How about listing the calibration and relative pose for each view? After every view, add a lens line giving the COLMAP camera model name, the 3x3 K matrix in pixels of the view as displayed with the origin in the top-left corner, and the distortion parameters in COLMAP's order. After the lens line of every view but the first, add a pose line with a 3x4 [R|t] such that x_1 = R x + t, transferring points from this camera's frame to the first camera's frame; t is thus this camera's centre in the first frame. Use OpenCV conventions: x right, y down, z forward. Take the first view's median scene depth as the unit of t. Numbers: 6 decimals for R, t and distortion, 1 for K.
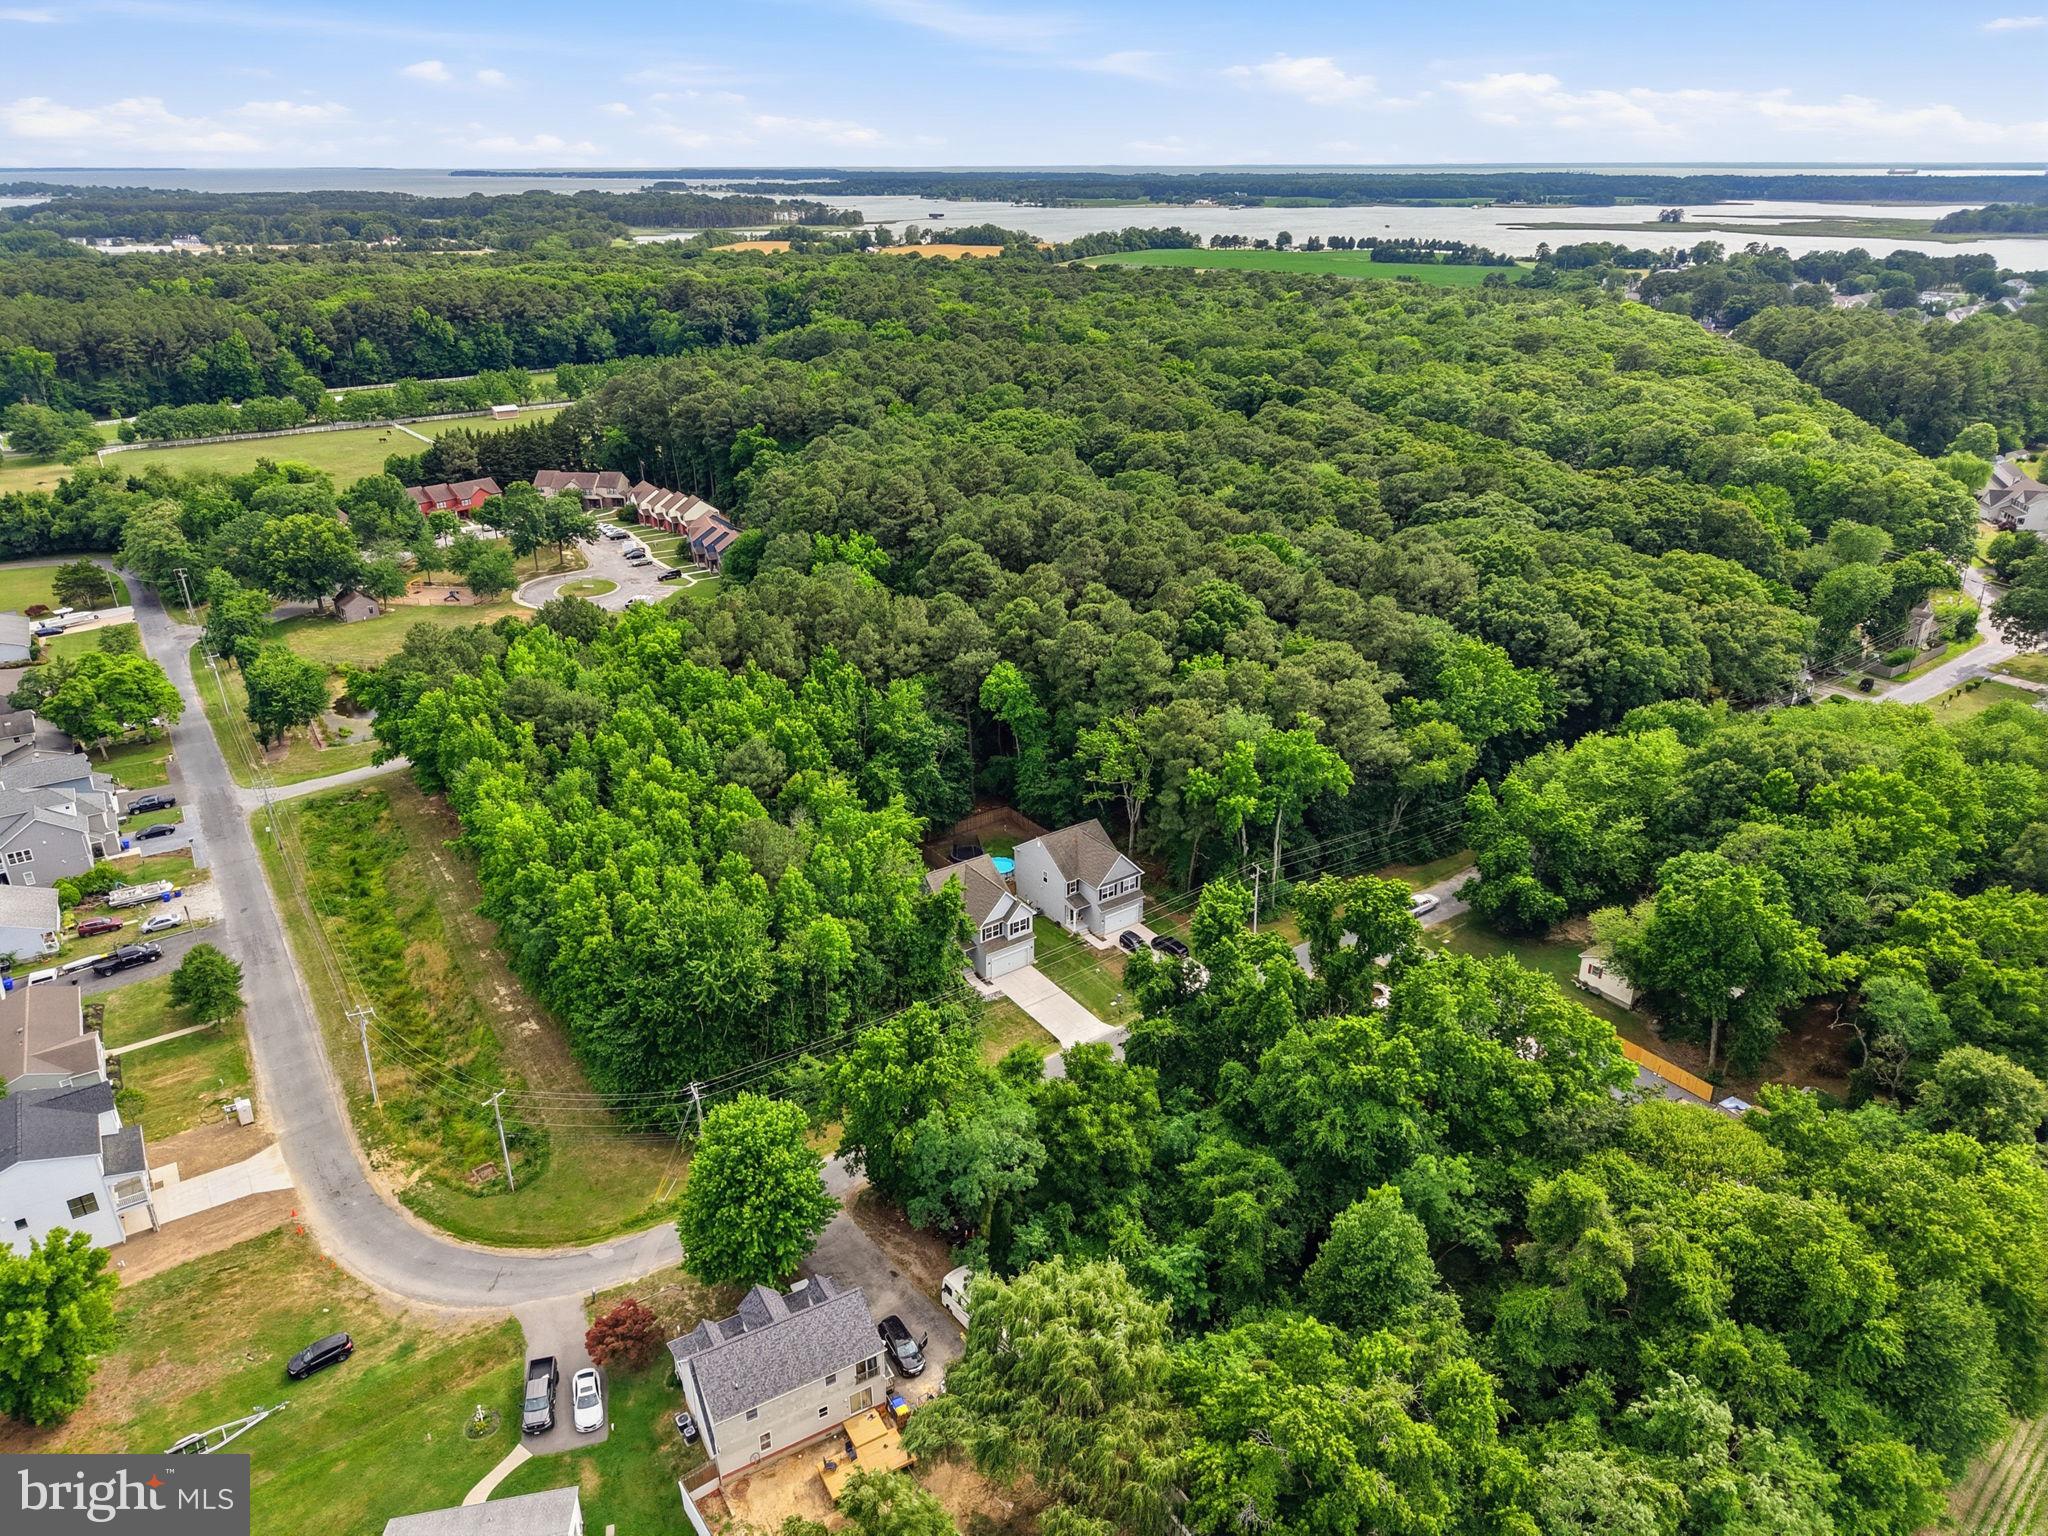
lens RADIAL K [[1367.1, 0, 1063.5], [0, 1367.1, 760.3], [0, 0, 1]] dist [0.003465, -0.000494]
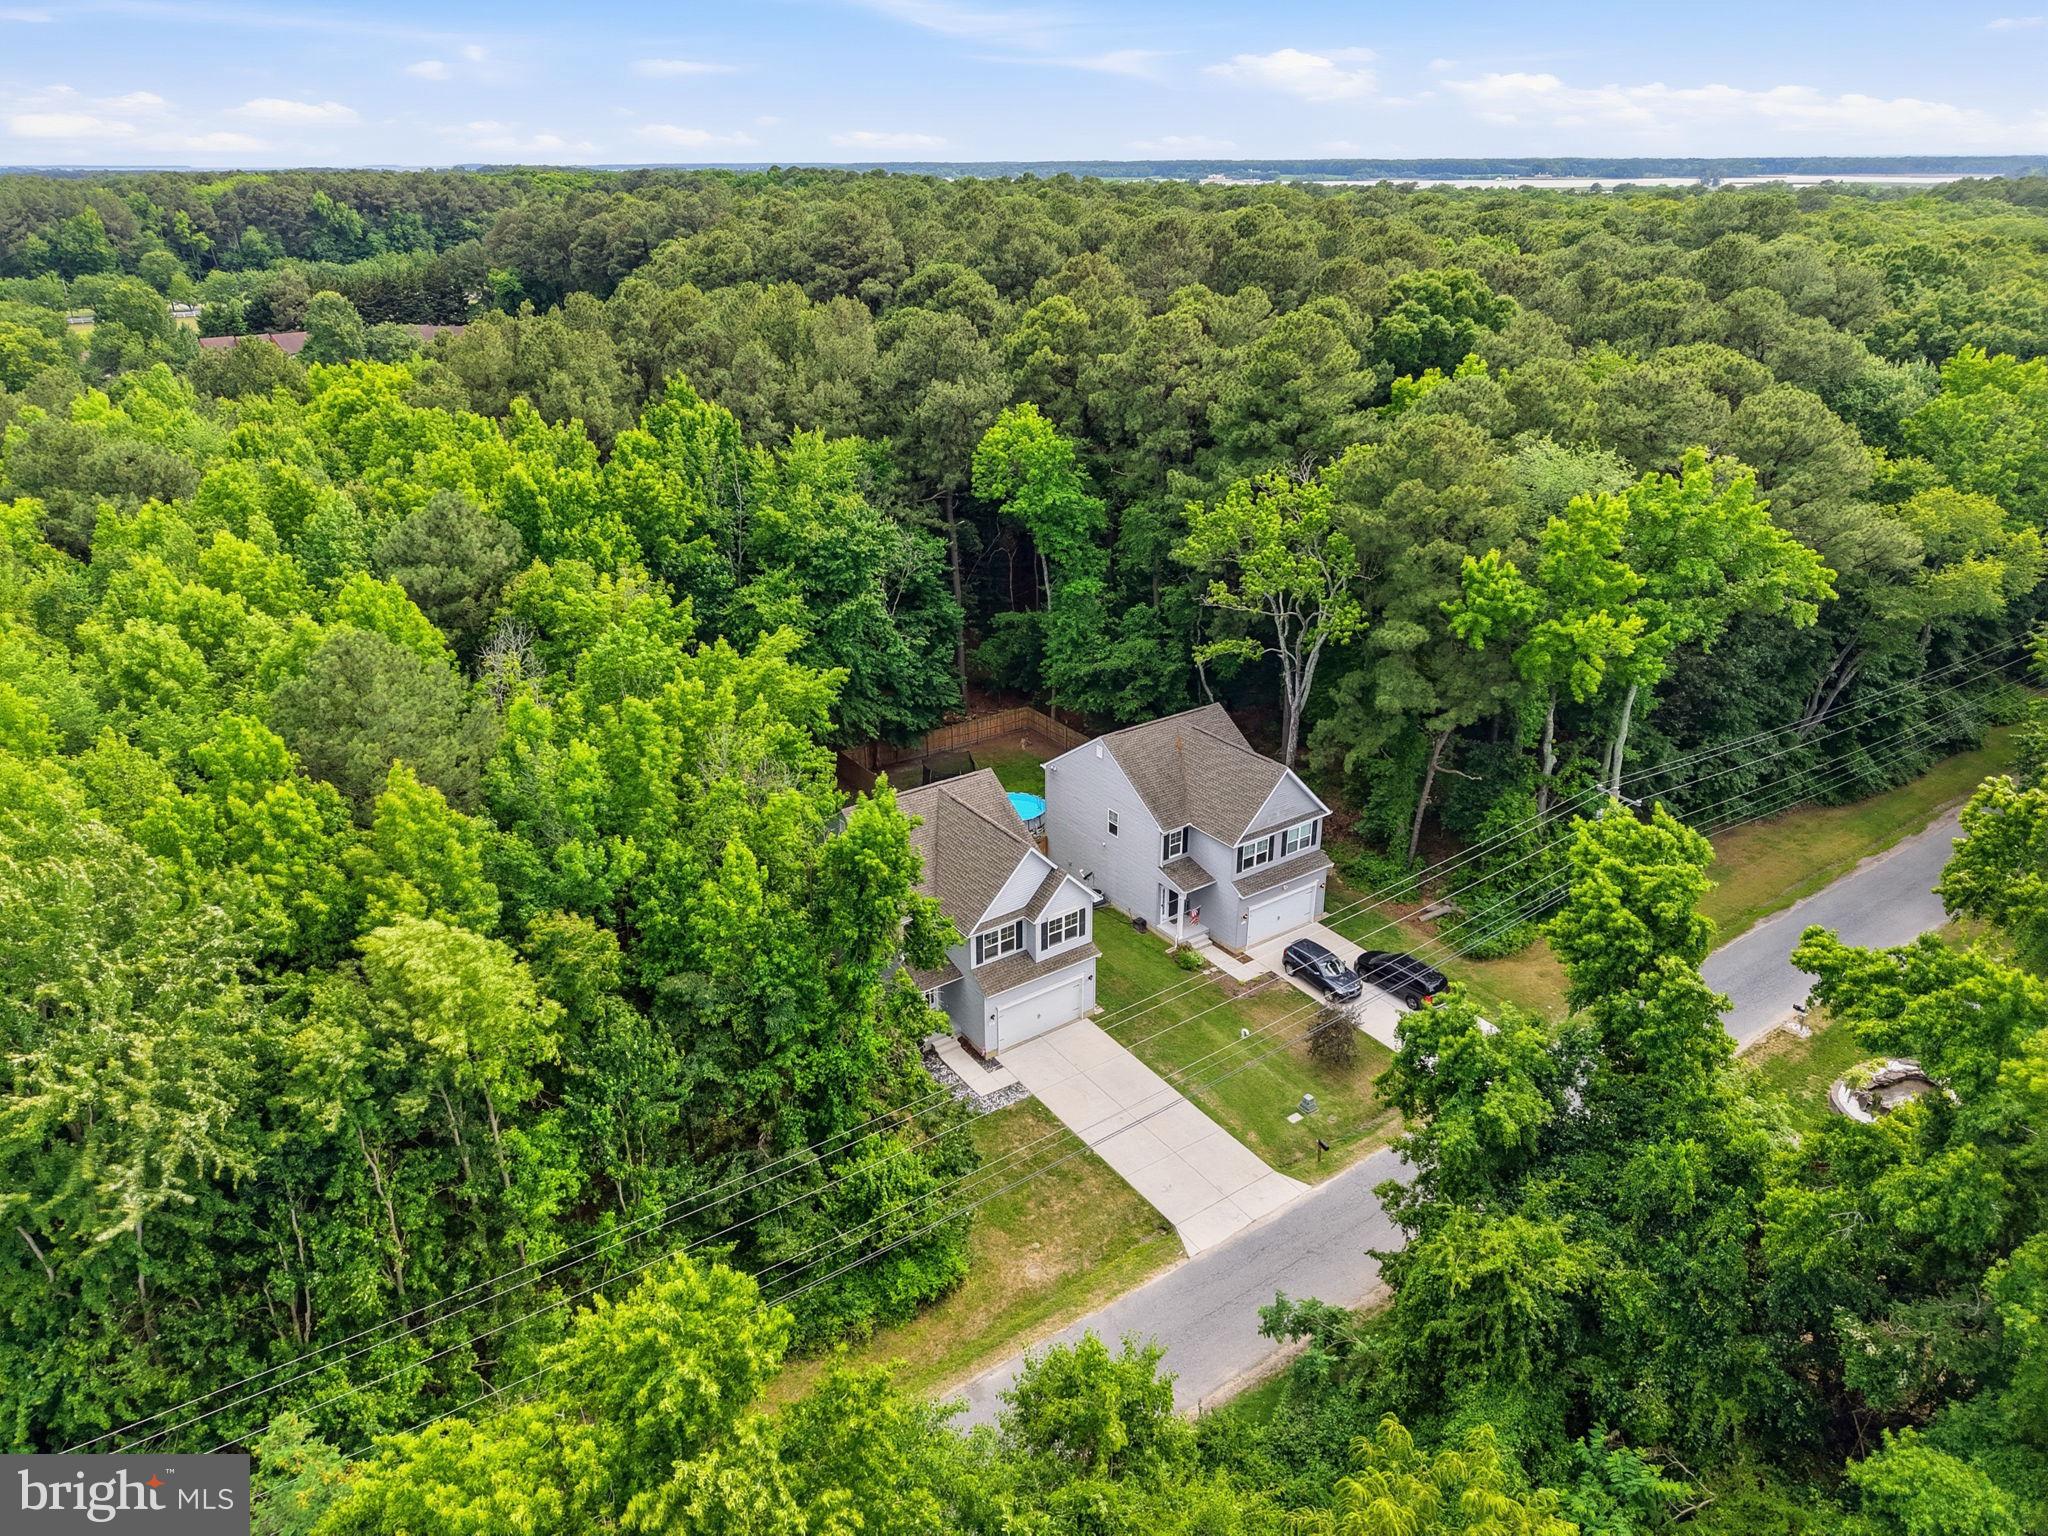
lens RADIAL K [[1315.0, 0, 1024.0], [0, 1315.0, 768.0], [0, 0, 1]] dist [0.003223, 0.001020]
pose [[0.999383, -0.003270, -0.034968, -0.028247], [0.003282, 0.999995, 0.000290, 0.067203], [0.034967, -0.000404, 0.999388, 0.559363]]
